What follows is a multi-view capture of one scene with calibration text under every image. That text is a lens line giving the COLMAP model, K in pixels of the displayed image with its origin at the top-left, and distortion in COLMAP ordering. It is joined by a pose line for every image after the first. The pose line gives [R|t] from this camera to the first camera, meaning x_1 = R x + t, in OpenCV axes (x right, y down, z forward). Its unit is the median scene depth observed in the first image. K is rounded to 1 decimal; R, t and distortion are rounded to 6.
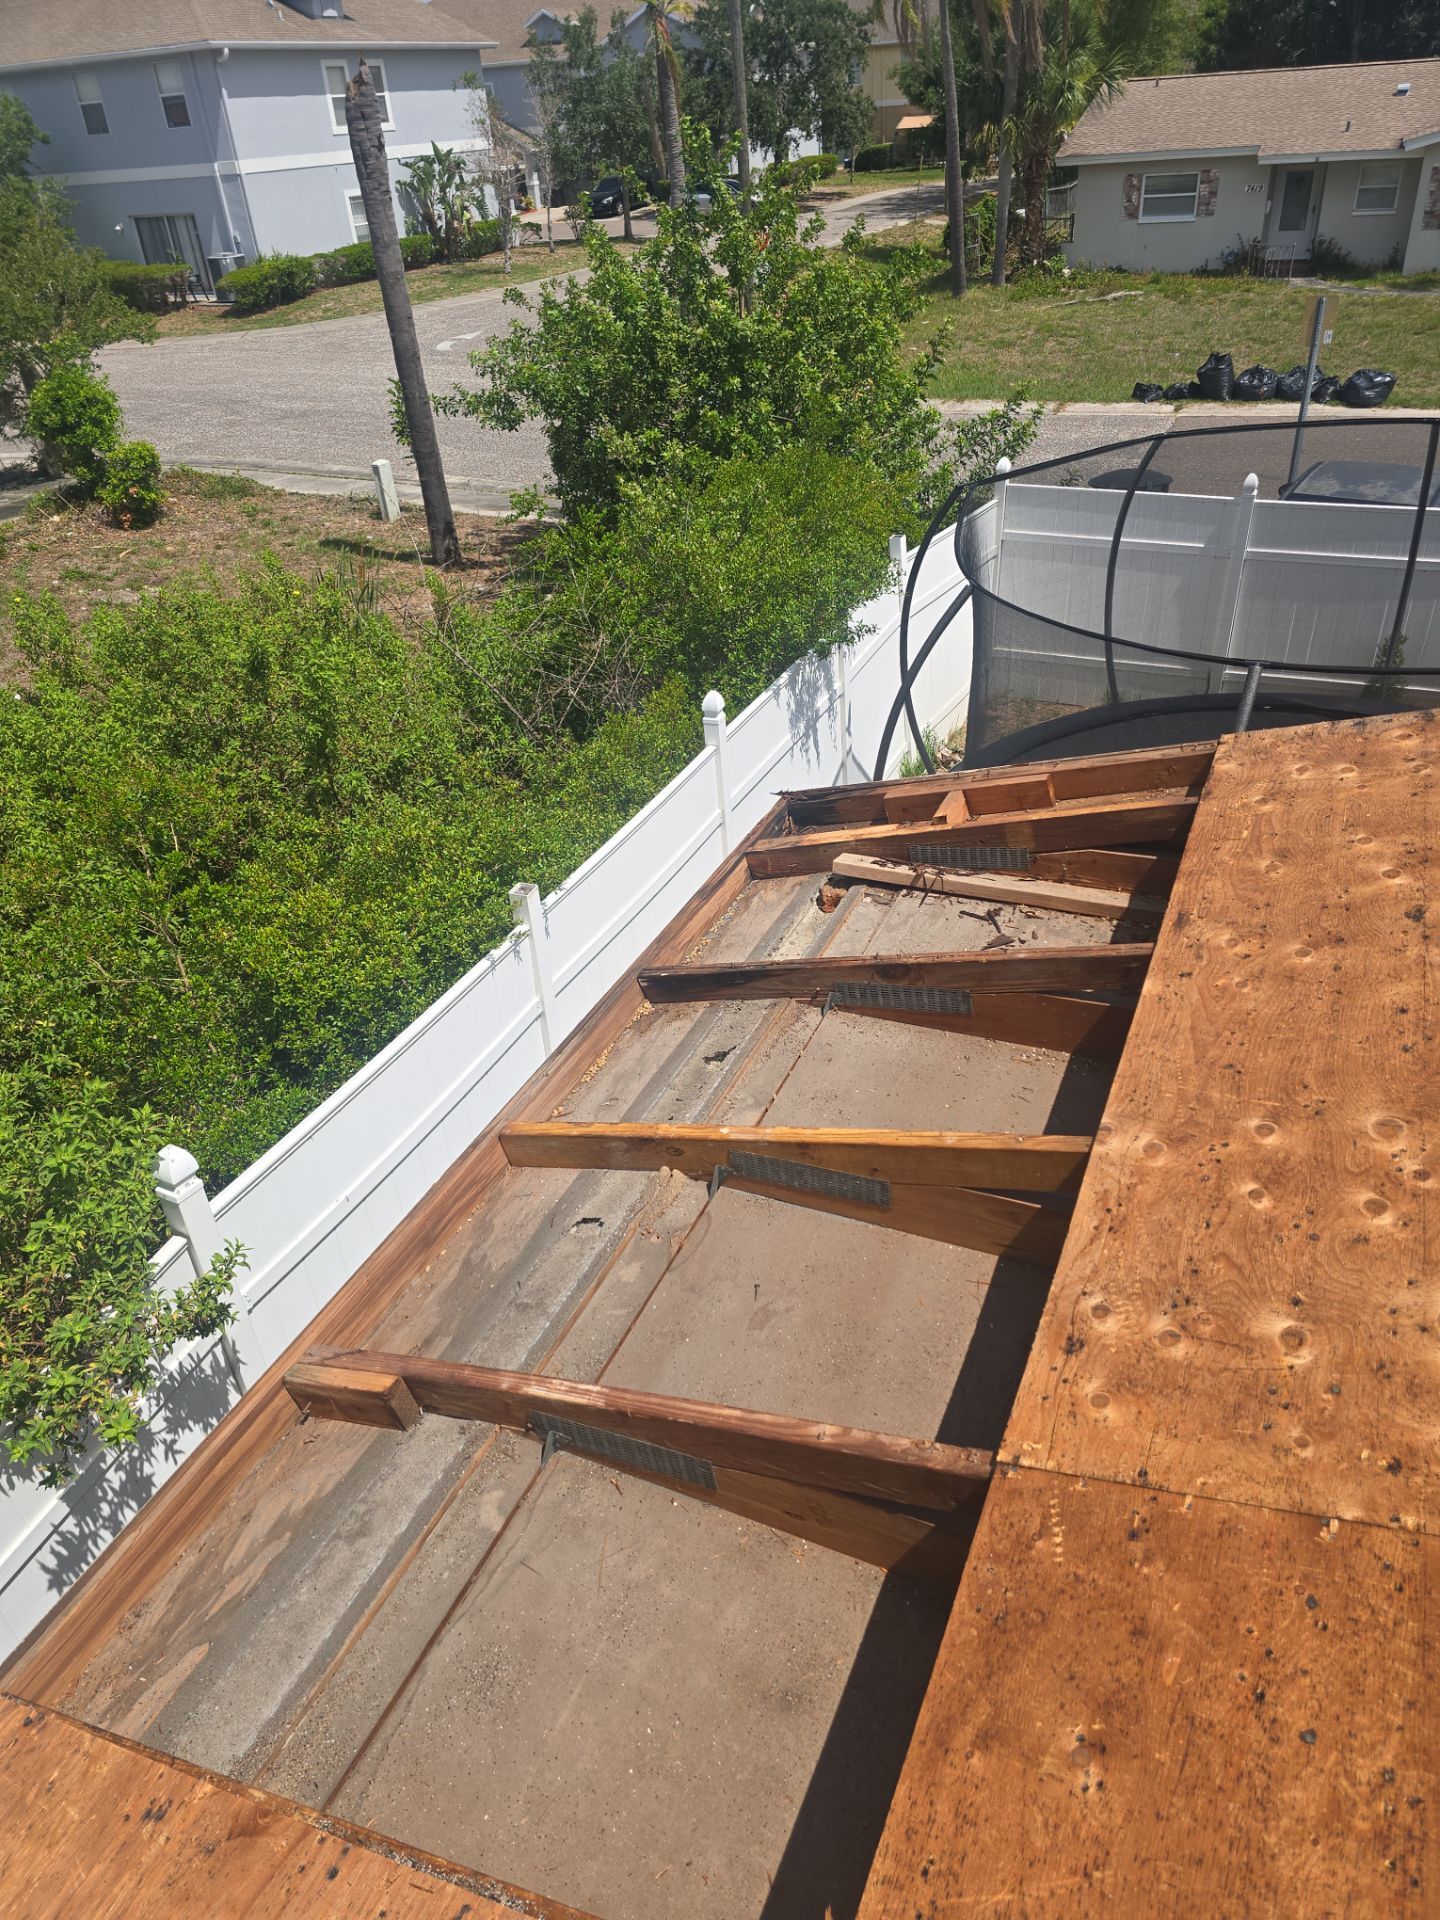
lens RADIAL K [[1296.1, 0, 707.4], [0, 1296.1, 960.2], [0, 0, 1]] dist [0.048266, -0.051032]
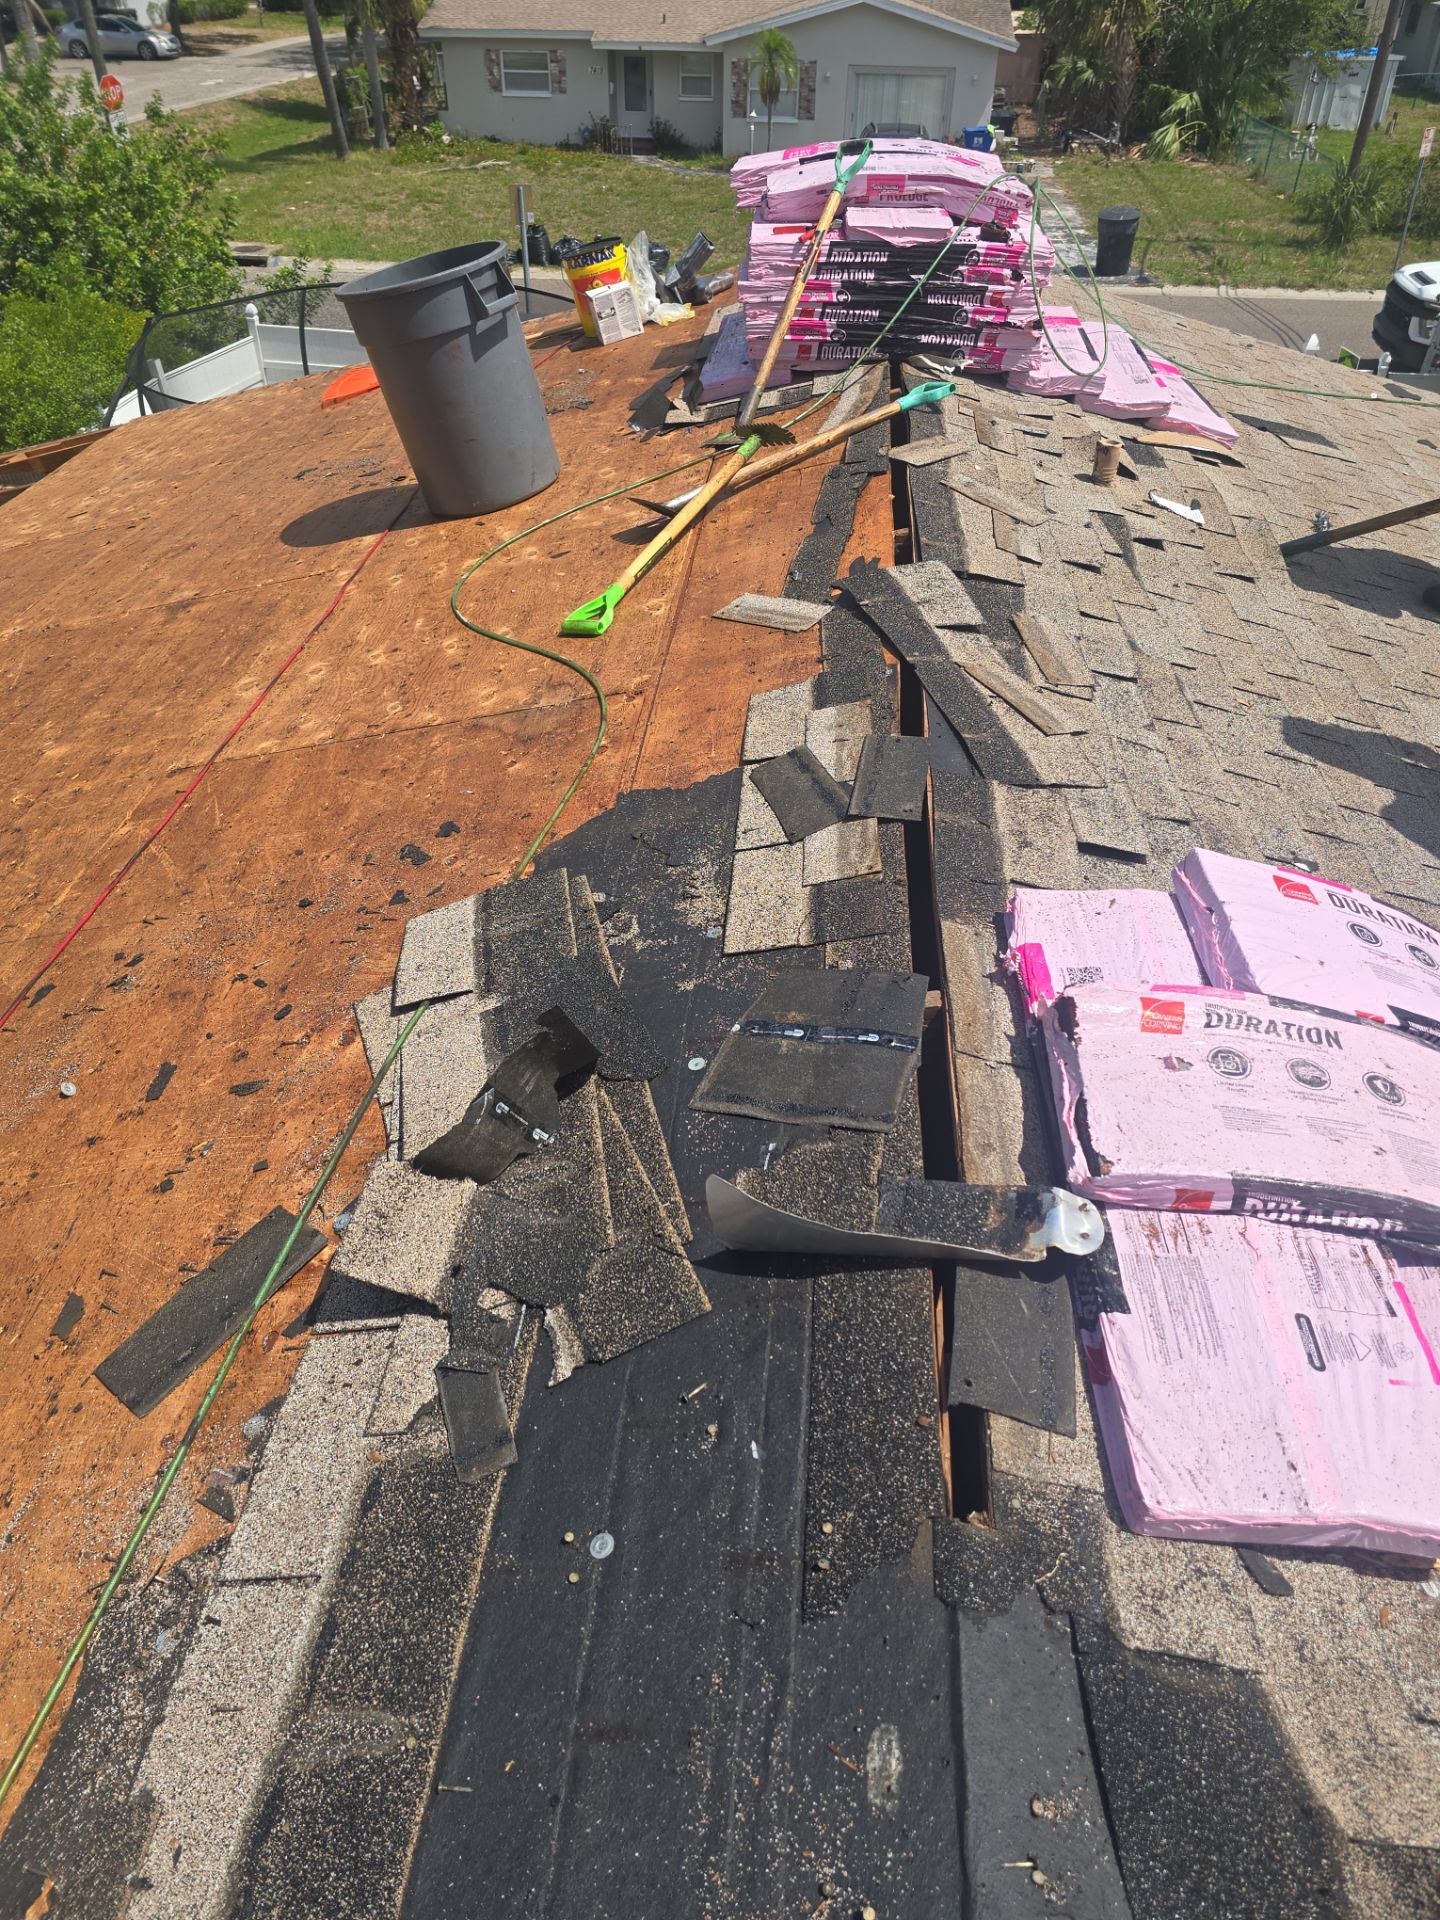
lens RADIAL K [[1296.1, 0, 717.8], [0, 1296.1, 958.4], [0, 0, 1]] dist [0.048266, -0.051032]
pose [[0.938486, -0.145743, 0.313054, 0.050473], [0.118725, 0.987486, 0.103807, 0.063323], [-0.324265, -0.060254, 0.944045, -0.149327]]
